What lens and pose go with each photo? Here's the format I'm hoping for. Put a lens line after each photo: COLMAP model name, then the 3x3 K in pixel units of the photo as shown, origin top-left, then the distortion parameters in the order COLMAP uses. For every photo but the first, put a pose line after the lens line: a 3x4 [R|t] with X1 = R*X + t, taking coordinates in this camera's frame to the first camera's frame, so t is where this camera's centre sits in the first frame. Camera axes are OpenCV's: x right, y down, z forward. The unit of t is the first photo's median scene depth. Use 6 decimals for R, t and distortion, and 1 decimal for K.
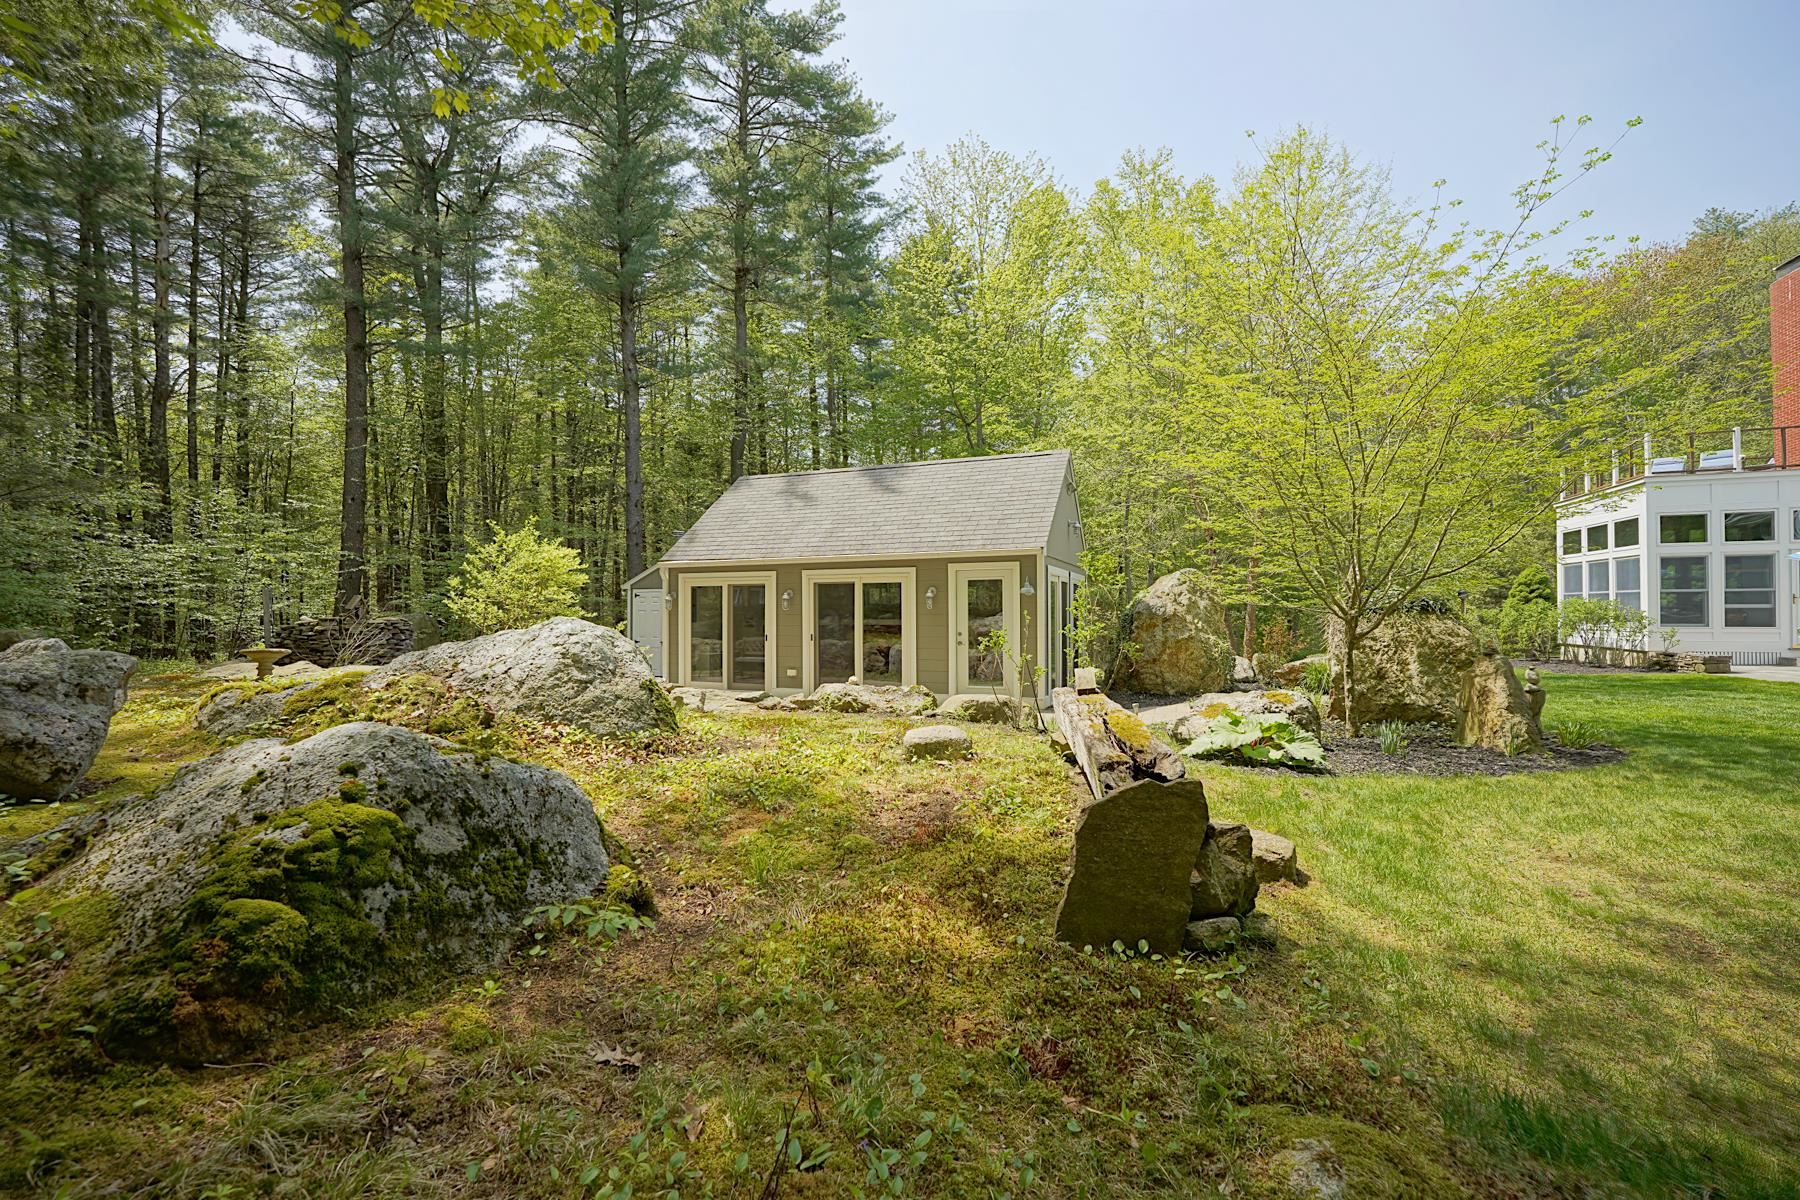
lens RADIAL K [[732.6, 0, 901.0], [0, 732.6, 608.1], [0, 0, 1]] dist [-0.026016, 0.003023]
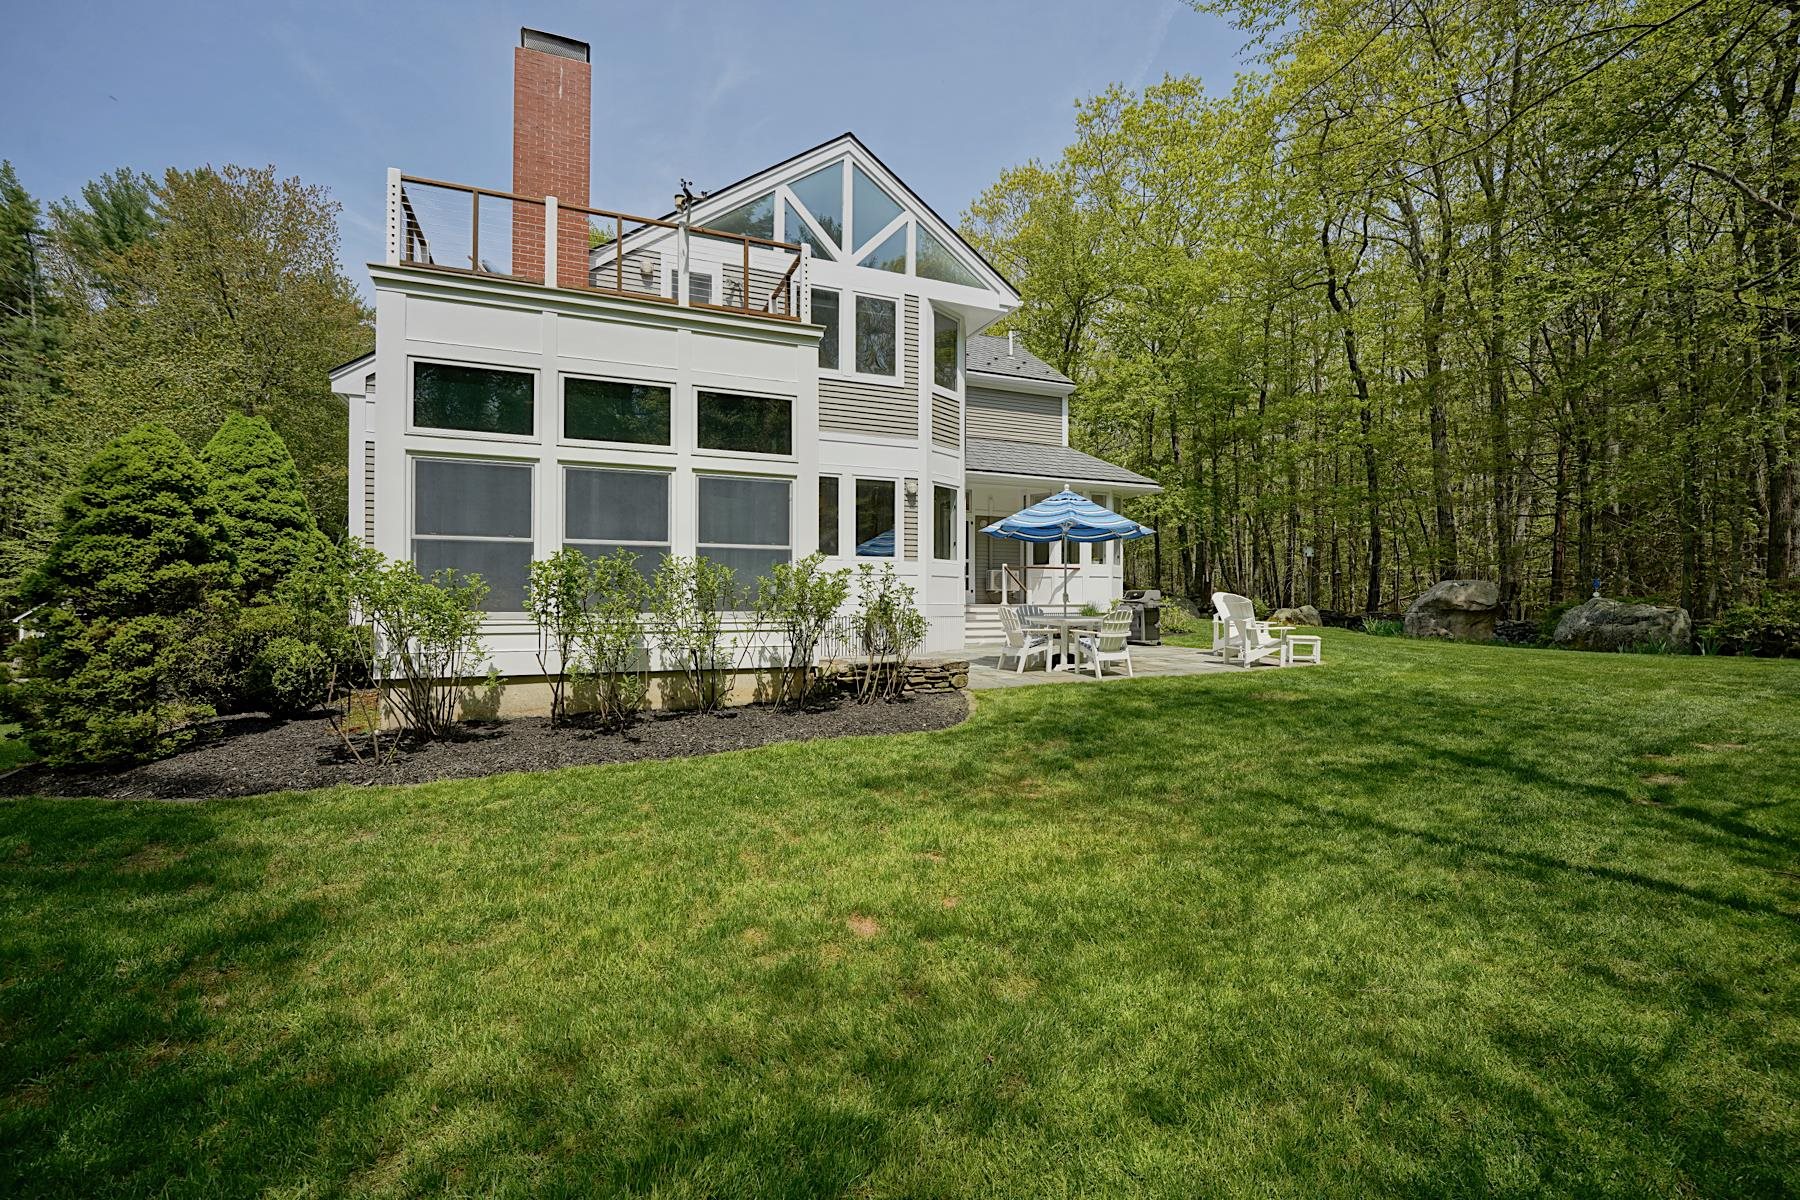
lens RADIAL K [[790.1, 0, 897.6], [0, 790.1, 606.7], [0, 0, 1]] dist [-0.012281, -0.000249]
pose [[-0.716046, 0.001446, 0.698052, 0.626311], [0.001203, 0.999999, -0.000837, 0.019051], [-0.698052, 0.000240, -0.716047, 1.426853]]
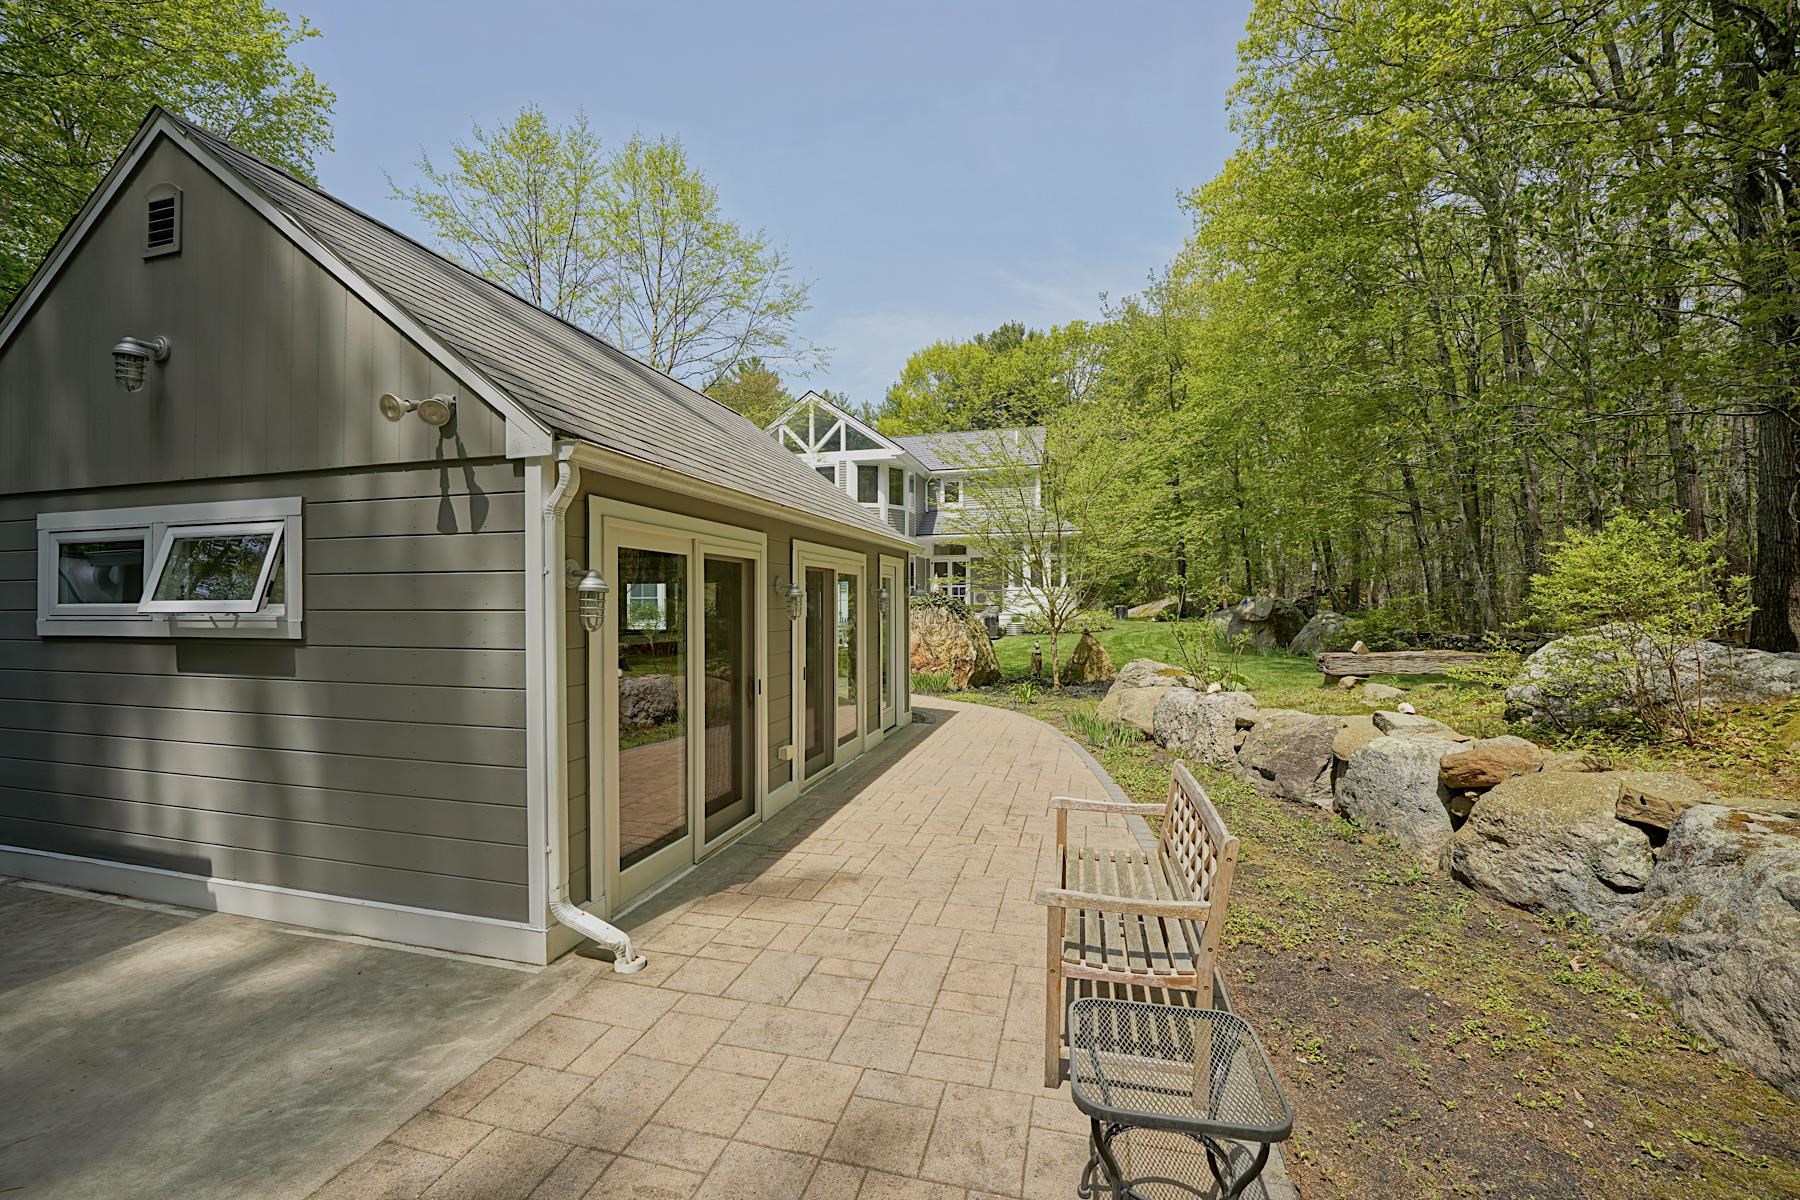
lens RADIAL K [[732.6, 0, 903.8], [0, 732.6, 607.1], [0, 0, 1]] dist [-0.026016, 0.003023]
pose [[-0.122103, -0.001074, 0.992517, -0.511627], [0.002860, 0.999995, 0.001434, -0.006763], [-0.992513, 0.003014, -0.122099, 0.797786]]
